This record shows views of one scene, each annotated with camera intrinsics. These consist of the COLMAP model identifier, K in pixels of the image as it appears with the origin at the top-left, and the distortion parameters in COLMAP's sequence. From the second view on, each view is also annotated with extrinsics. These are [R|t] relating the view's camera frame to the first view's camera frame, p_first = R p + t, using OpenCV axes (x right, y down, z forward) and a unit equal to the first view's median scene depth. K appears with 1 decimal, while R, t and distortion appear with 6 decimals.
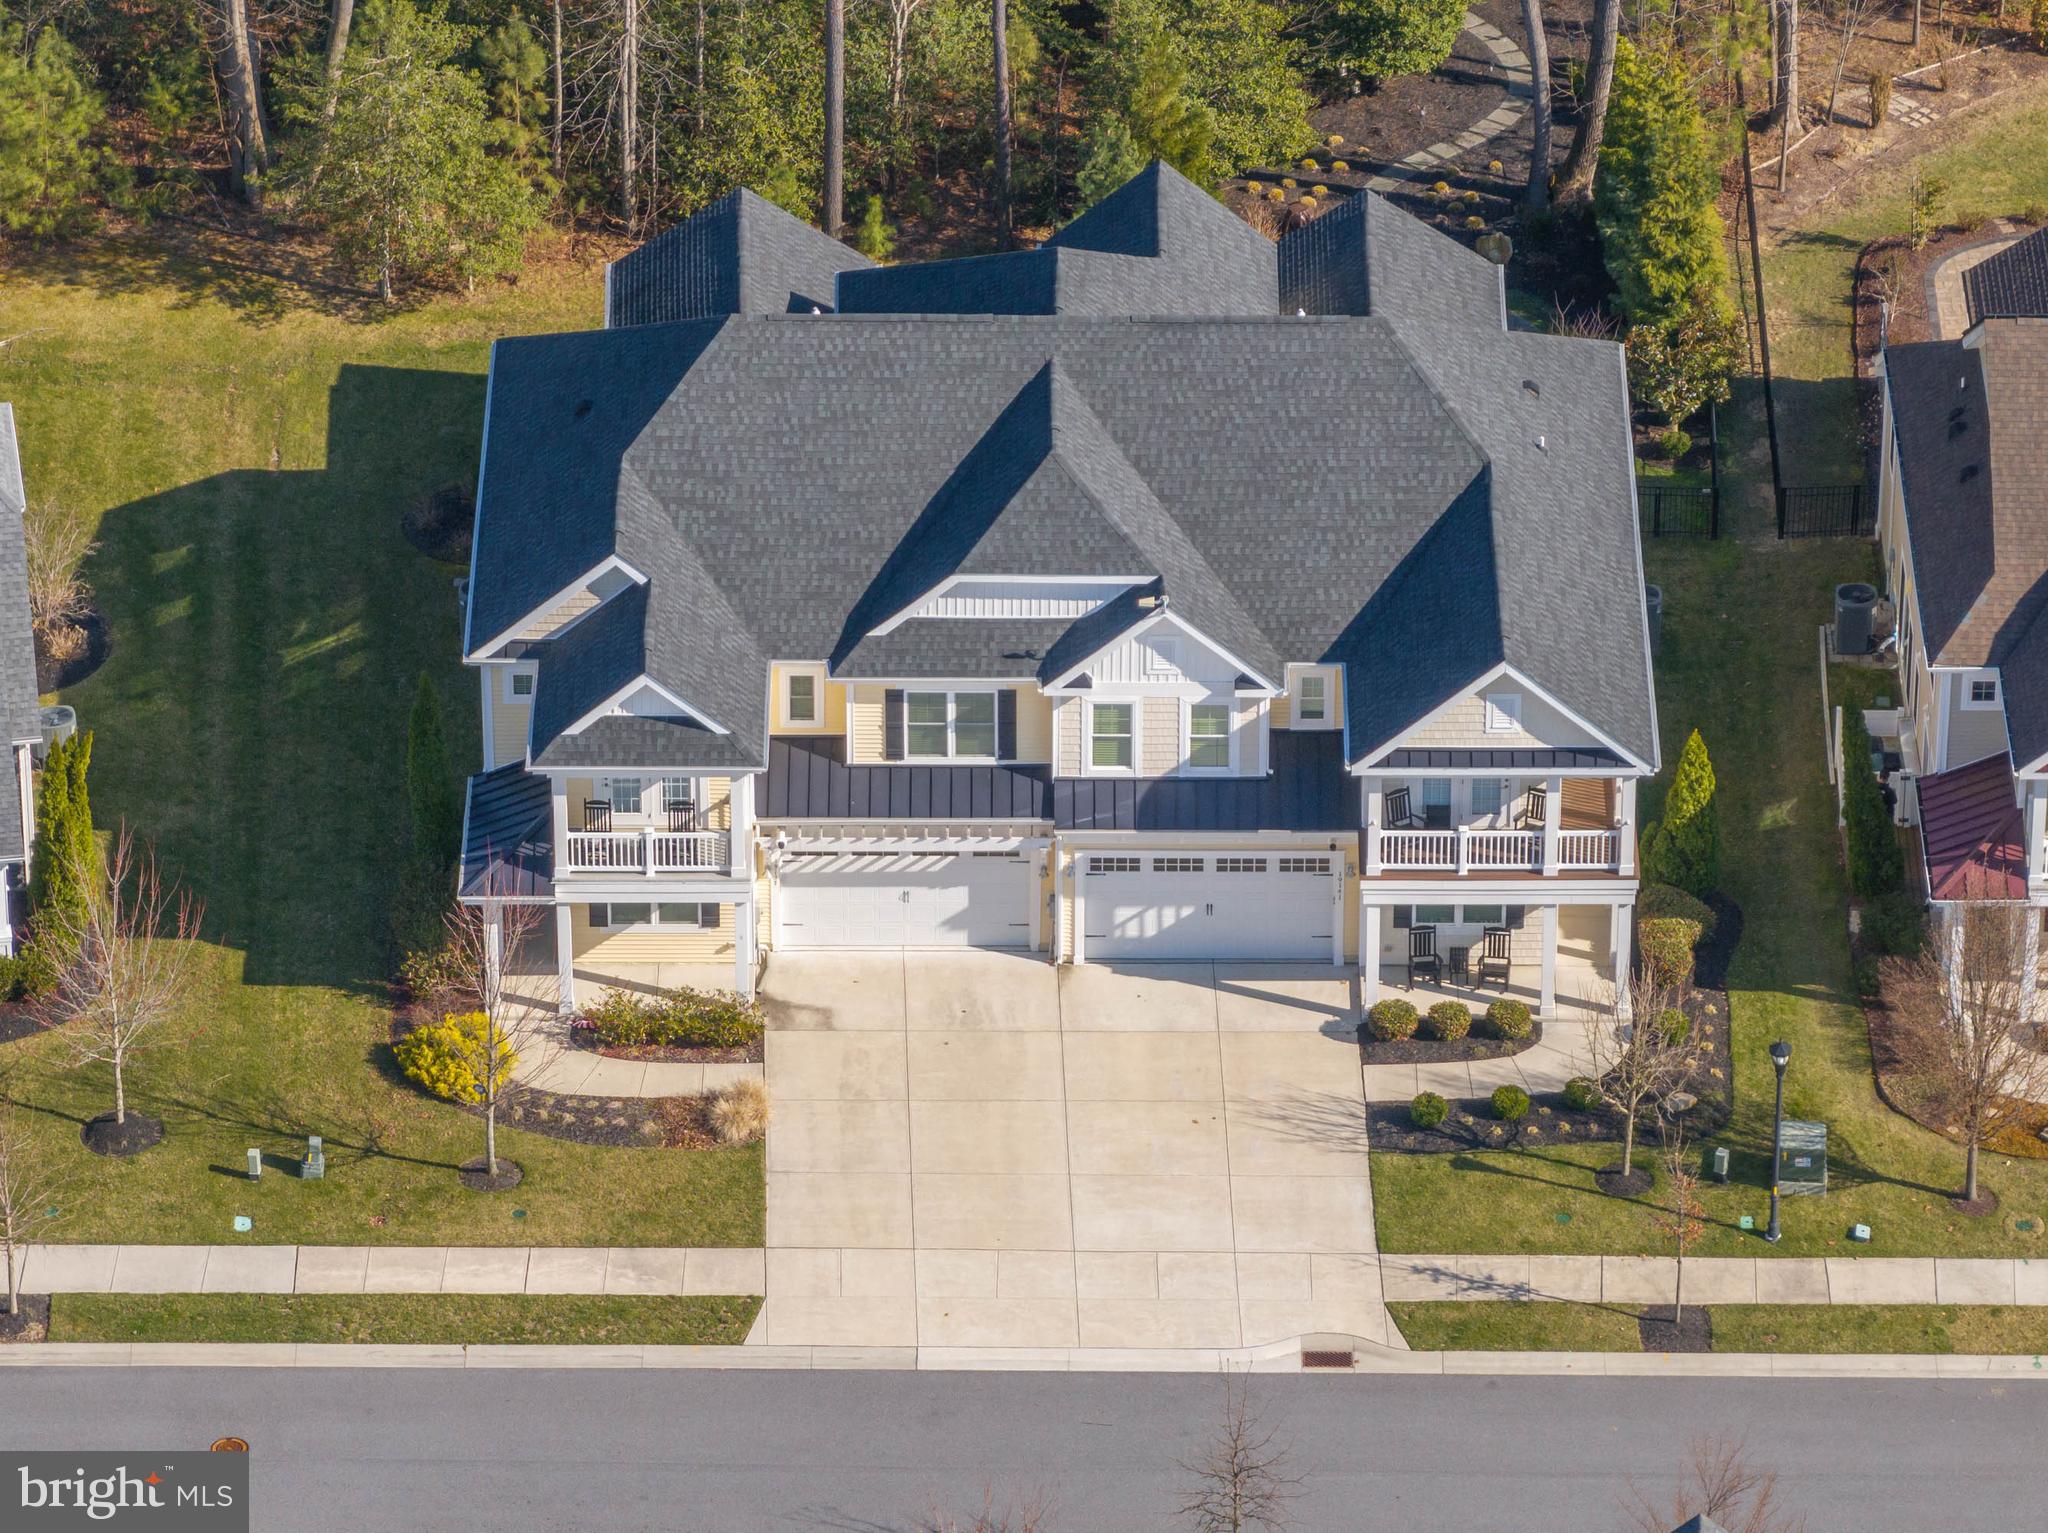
lens RADIAL K [[10423.2, 0, 1024.0], [0, 10423.2, 766.5], [0, 0, 1]] dist [-0.014935, 2.335802]
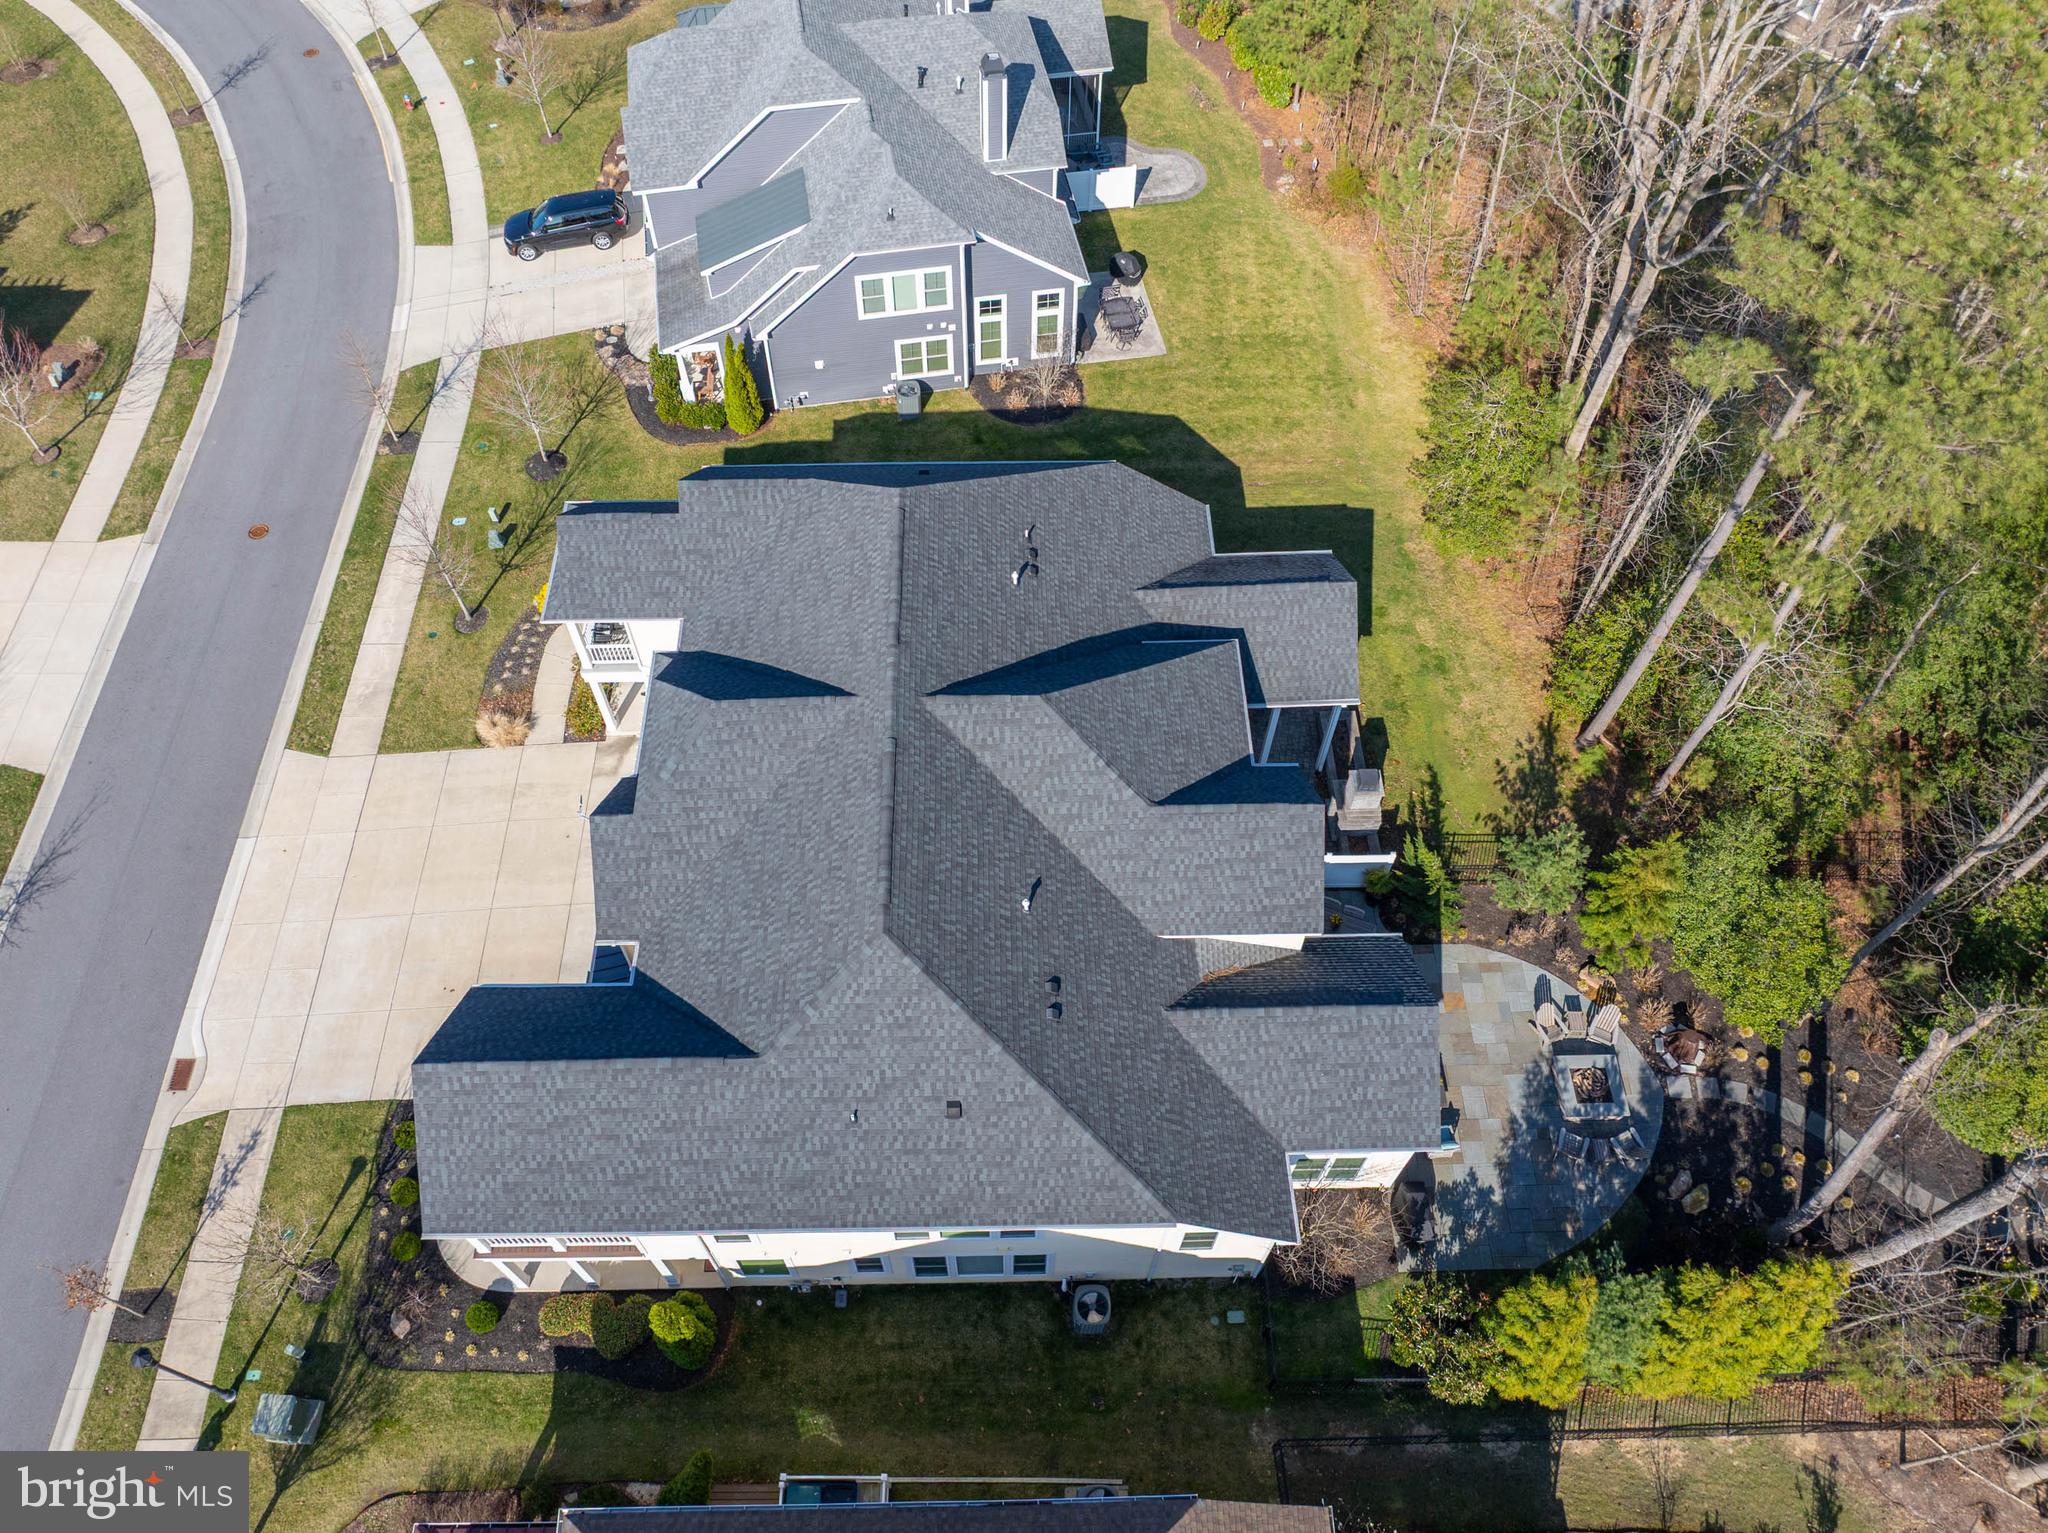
lens RADIAL K [[1466.9, 0, 1020.0], [0, 1466.9, 760.0], [0, 0, 1]] dist [-0.045398, -0.001363]
pose [[0.024476, 0.831879, -0.554418, 0.105044], [-0.534899, 0.479418, 0.695731, -0.166644], [0.844561, 0.279529, 0.456705, 0.953777]]
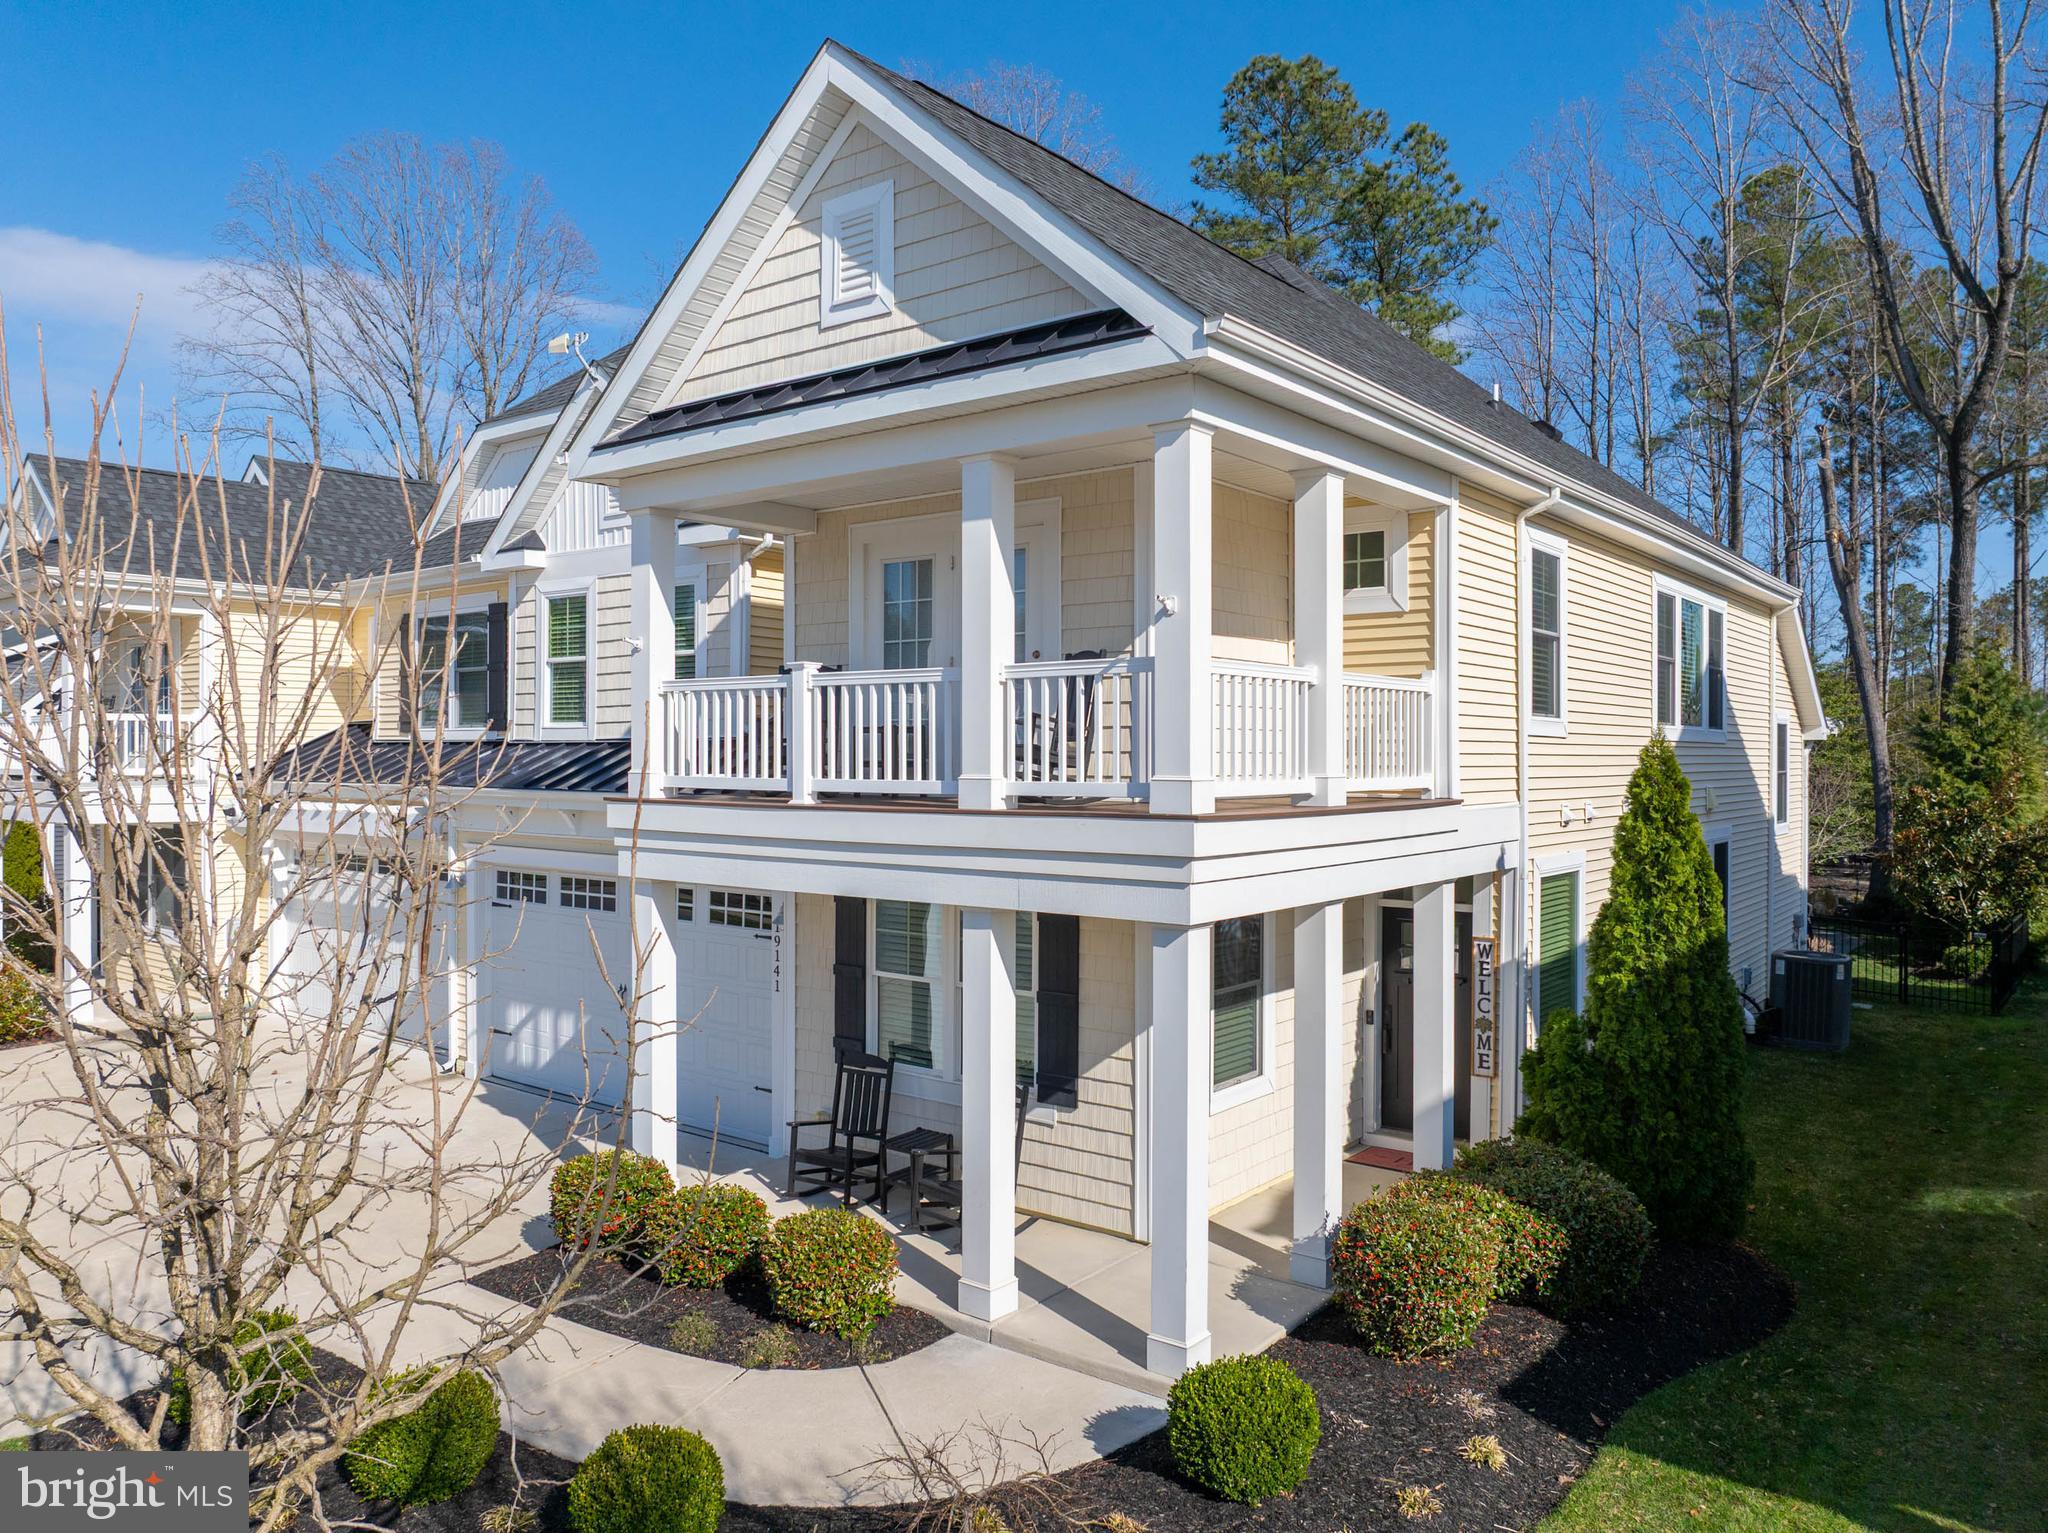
lens RADIAL K [[1455.0, 0, 1024.2], [0, 1455.0, 762.0], [0, 0, 1]] dist [-0.036550, -0.002180]
pose [[0.789191, 0.006131, -0.614117, 0.079522], [-0.330032, 0.847530, -0.415657, 0.027625], [0.517934, 0.530712, 0.670887, 0.962785]]
